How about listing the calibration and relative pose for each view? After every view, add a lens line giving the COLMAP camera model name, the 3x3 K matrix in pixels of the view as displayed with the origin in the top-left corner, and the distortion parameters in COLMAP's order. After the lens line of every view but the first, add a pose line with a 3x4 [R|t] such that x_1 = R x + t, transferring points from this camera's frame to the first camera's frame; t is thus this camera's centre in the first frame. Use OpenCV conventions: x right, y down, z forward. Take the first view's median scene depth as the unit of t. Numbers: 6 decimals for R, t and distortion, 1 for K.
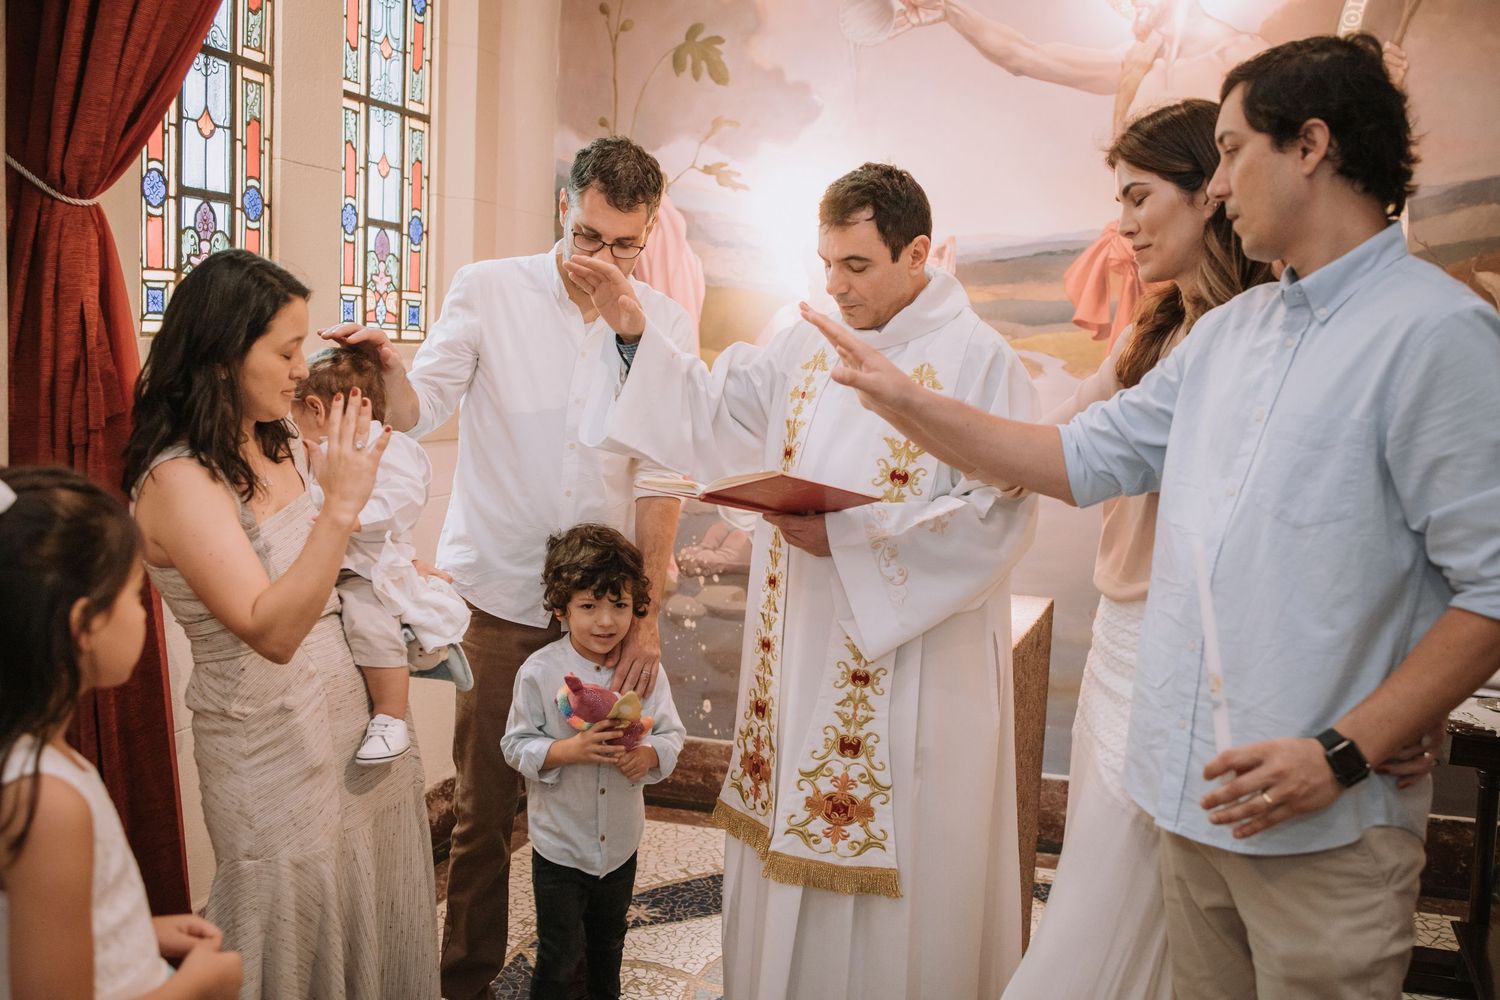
lens RADIAL K [[1517.3, 0, 750.0], [0, 1517.3, 500.0], [0, 0, 1]] dist [-0.063171, 0.041814]
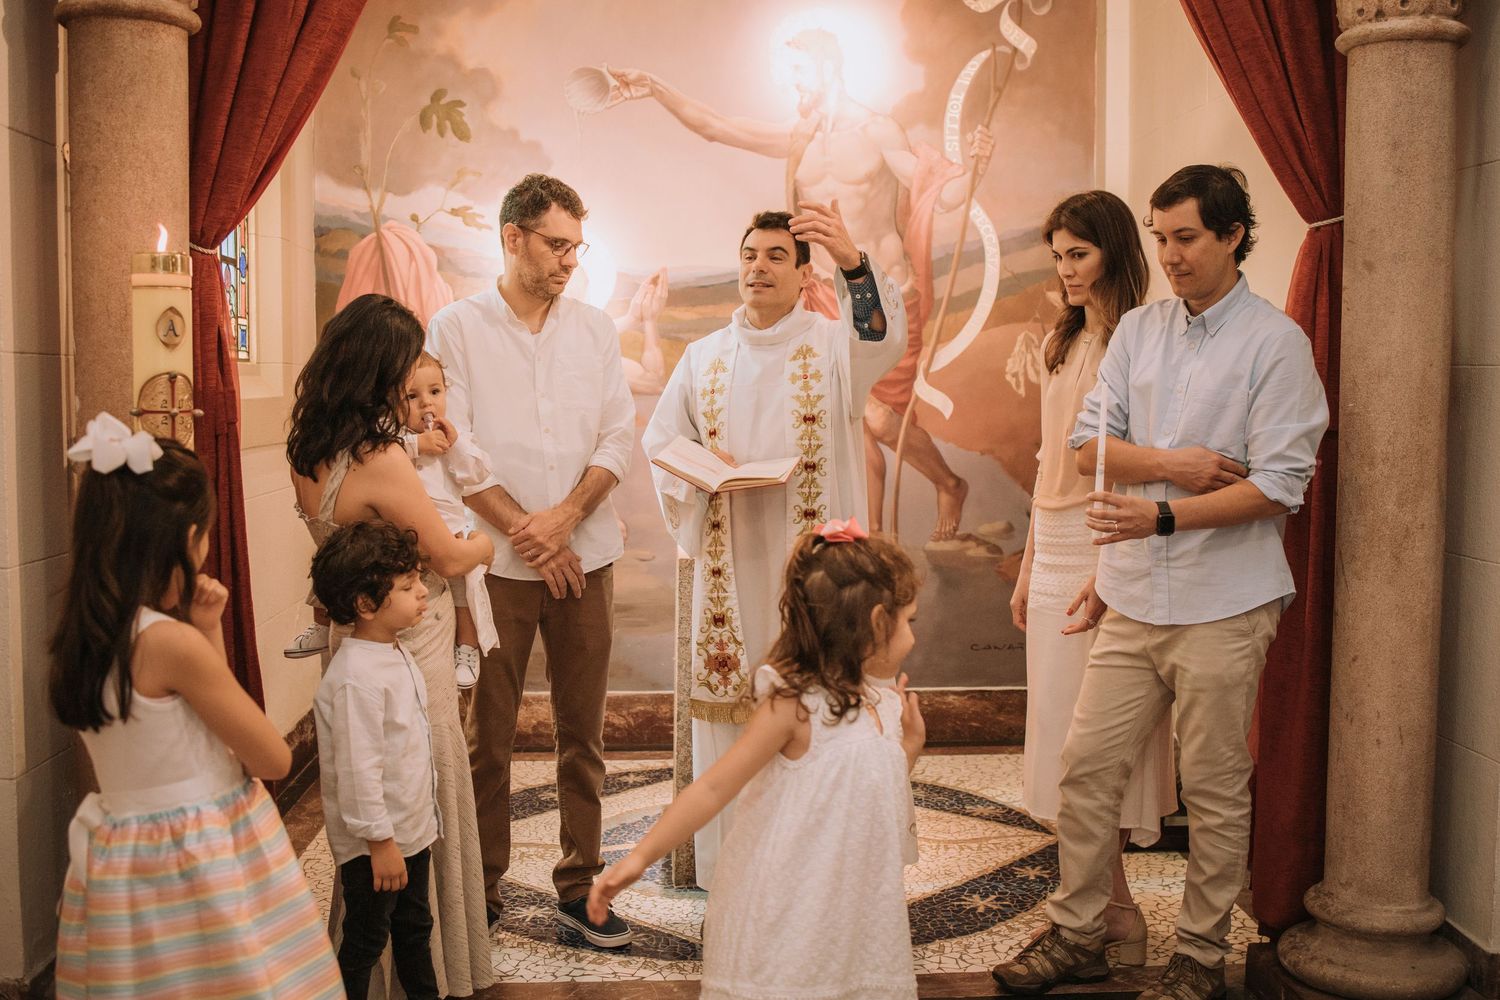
lens RADIAL K [[1580.3, 0, 763.9], [0, 1580.3, 506.3], [0, 0, 1]] dist [-0.046011, 0.017428]
pose [[0.934339, -0.055073, 0.352103, -0.275181], [0.059737, 0.998211, -0.002388, 0.033058], [-0.351342, 0.023264, 0.935958, -0.263526]]
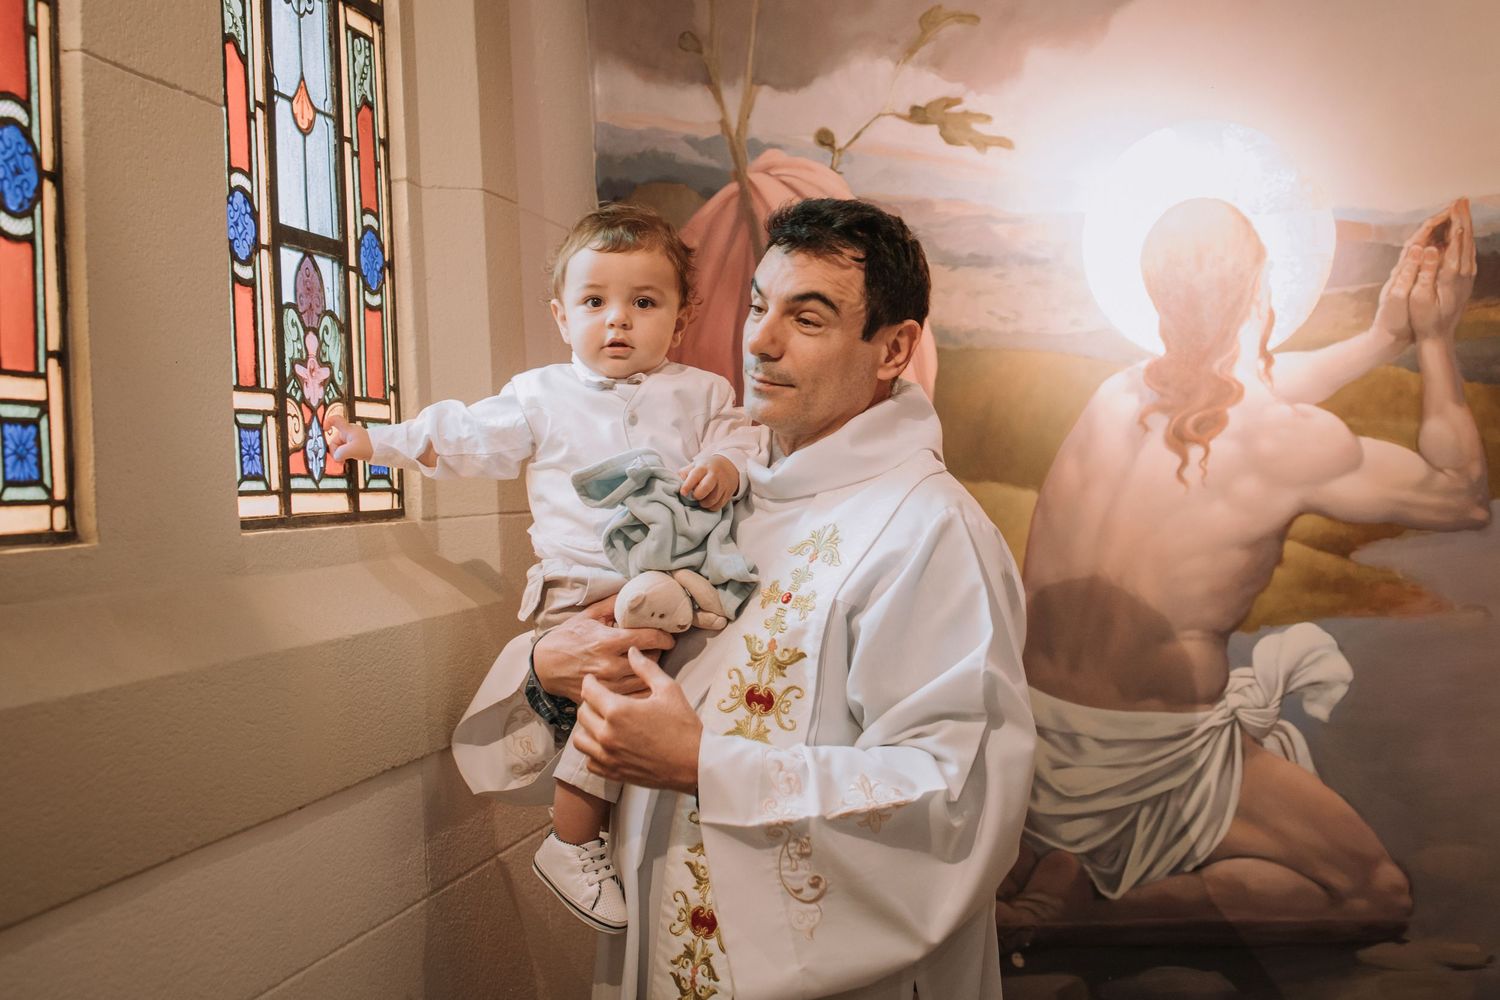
lens RADIAL K [[1934.2, 0, 709.9], [0, 1934.2, 382.2], [0, 0, 1]] dist [-0.072261, -0.000465]
pose [[0.993669, -0.085286, 0.073127, -0.163771], [0.095526, 0.983995, -0.150430, -0.050185], [-0.059127, 0.156463, 0.985912, 0.442488]]
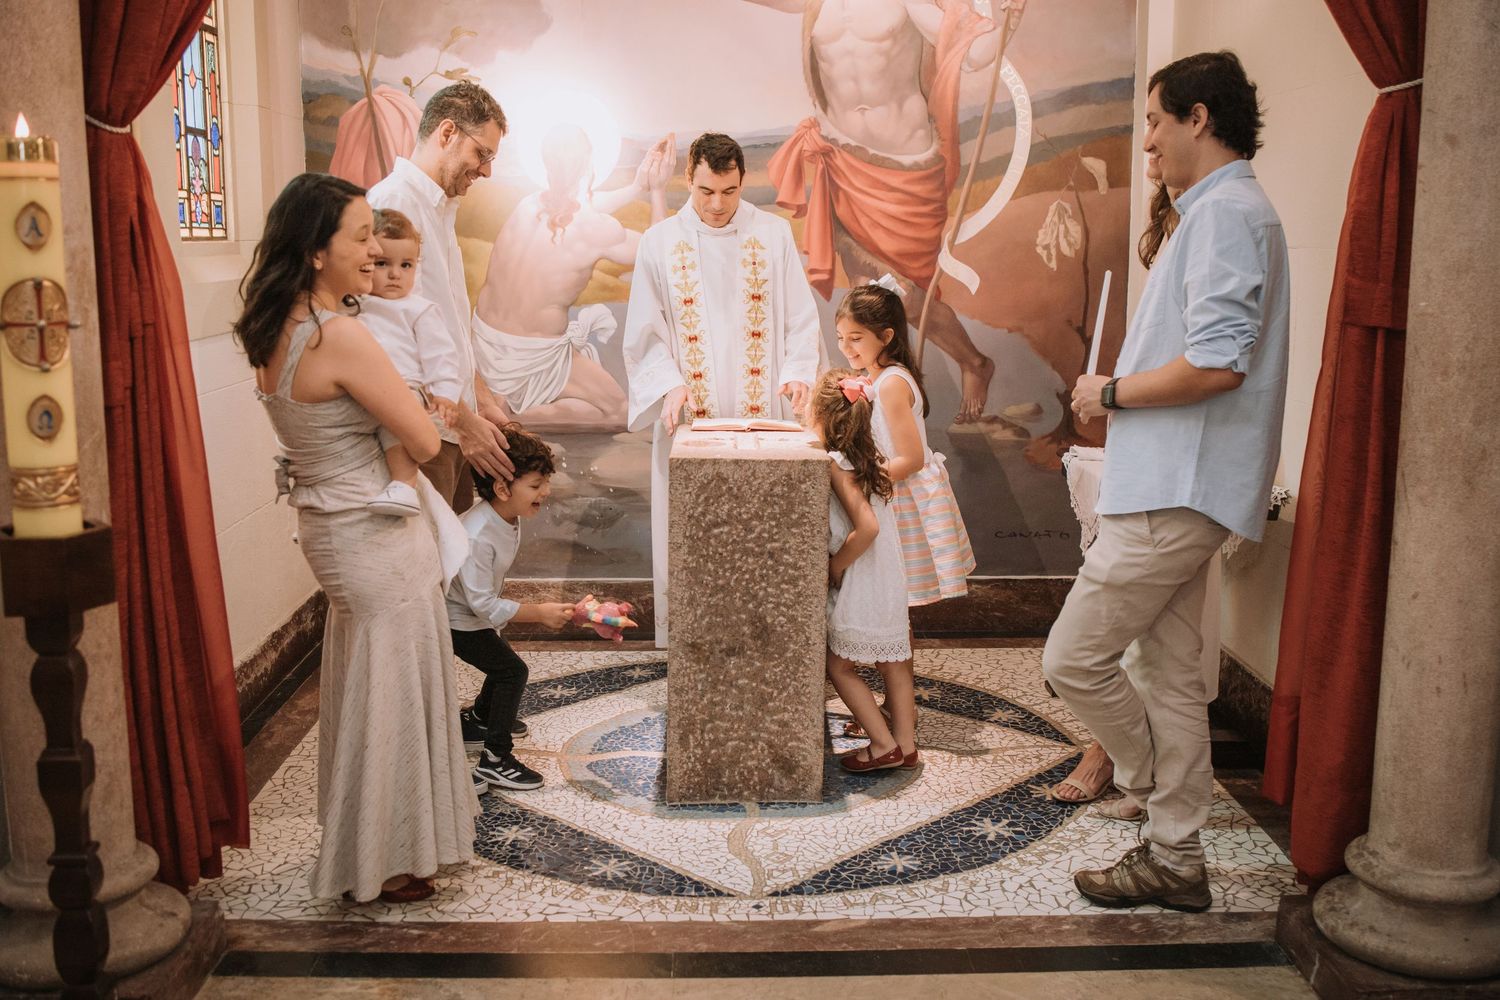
lens RADIAL K [[1517.3, 0, 750.0], [0, 1517.3, 500.0], [0, 0, 1]] dist [-0.063171, 0.041814]
pose [[0.948733, -0.084098, 0.304686, -0.201972], [0.059024, 0.994136, 0.090608, 0.007265], [-0.310519, -0.067979, 0.948133, -0.163311]]
